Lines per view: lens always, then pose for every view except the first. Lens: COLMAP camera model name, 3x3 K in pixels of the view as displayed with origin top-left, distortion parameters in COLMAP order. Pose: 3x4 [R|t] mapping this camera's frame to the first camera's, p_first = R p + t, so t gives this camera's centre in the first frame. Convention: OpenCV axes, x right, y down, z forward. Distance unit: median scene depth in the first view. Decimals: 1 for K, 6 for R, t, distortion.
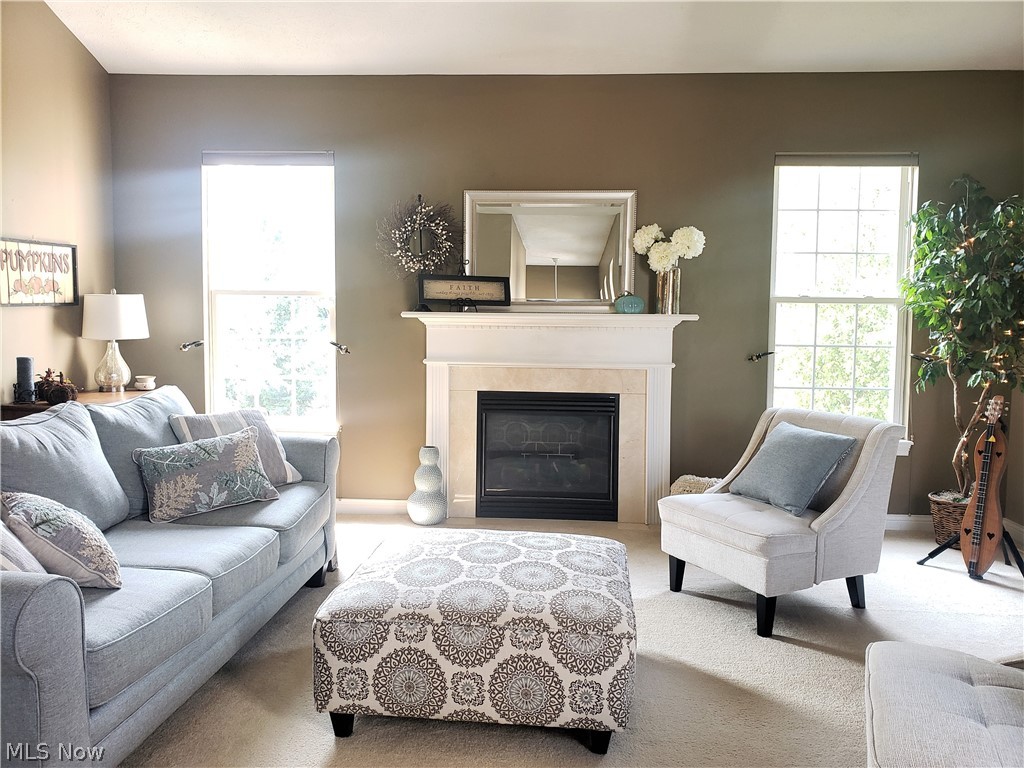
lens RADIAL K [[805.6, 0, 515.1], [0, 805.6, 374.9], [0, 0, 1]] dist [0.023695, 0.011306]
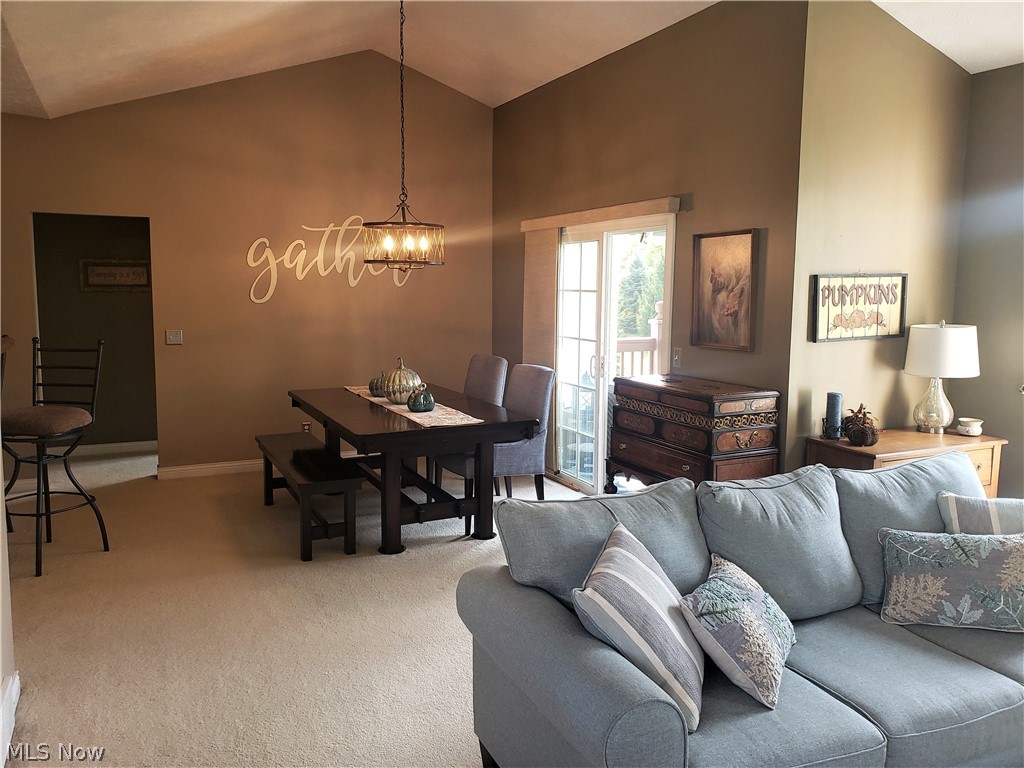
lens RADIAL K [[805.6, 0, 504.8], [0, 805.6, 384.4], [0, 0, 1]] dist [0.023695, 0.011306]
pose [[0.486388, 0.096130, -0.868439, 0.063007], [-0.065297, 0.995149, 0.073585, -0.075876], [0.871300, 0.020916, 0.490305, 0.149492]]
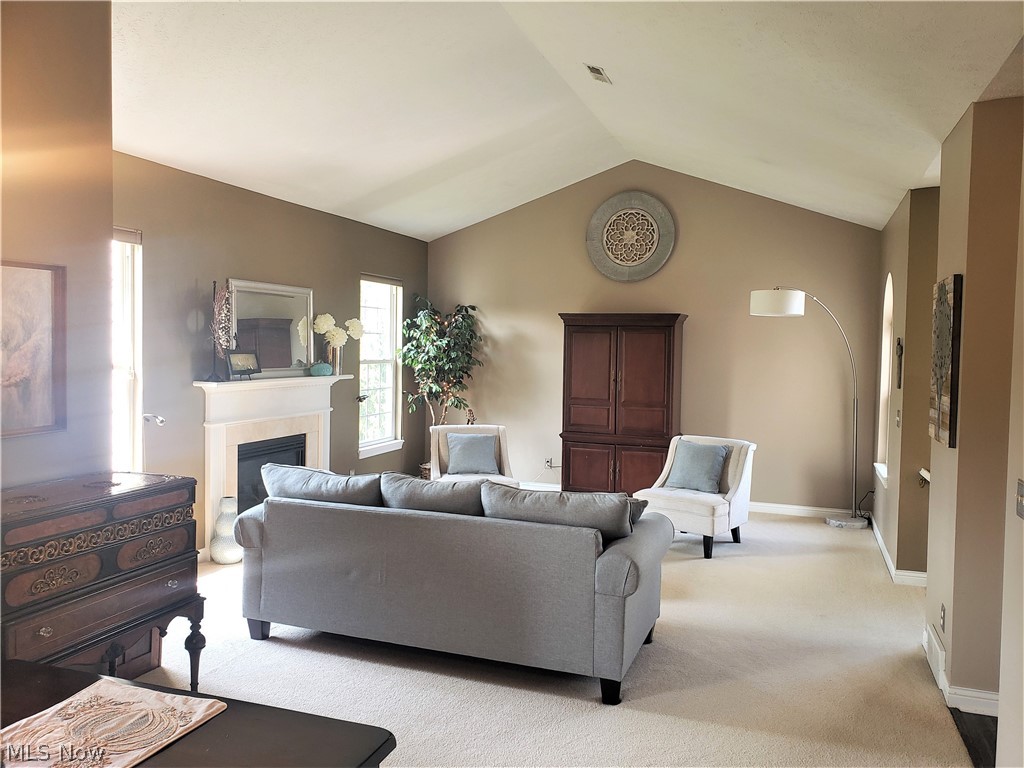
lens RADIAL K [[805.6, 0, 521.9], [0, 805.6, 377.6], [0, 0, 1]] dist [0.023695, 0.011306]
pose [[0.261721, -0.048132, 0.963943, -1.252526], [0.053108, 0.997961, 0.035411, -0.114618], [-0.963681, 0.041925, 0.263743, 0.305787]]
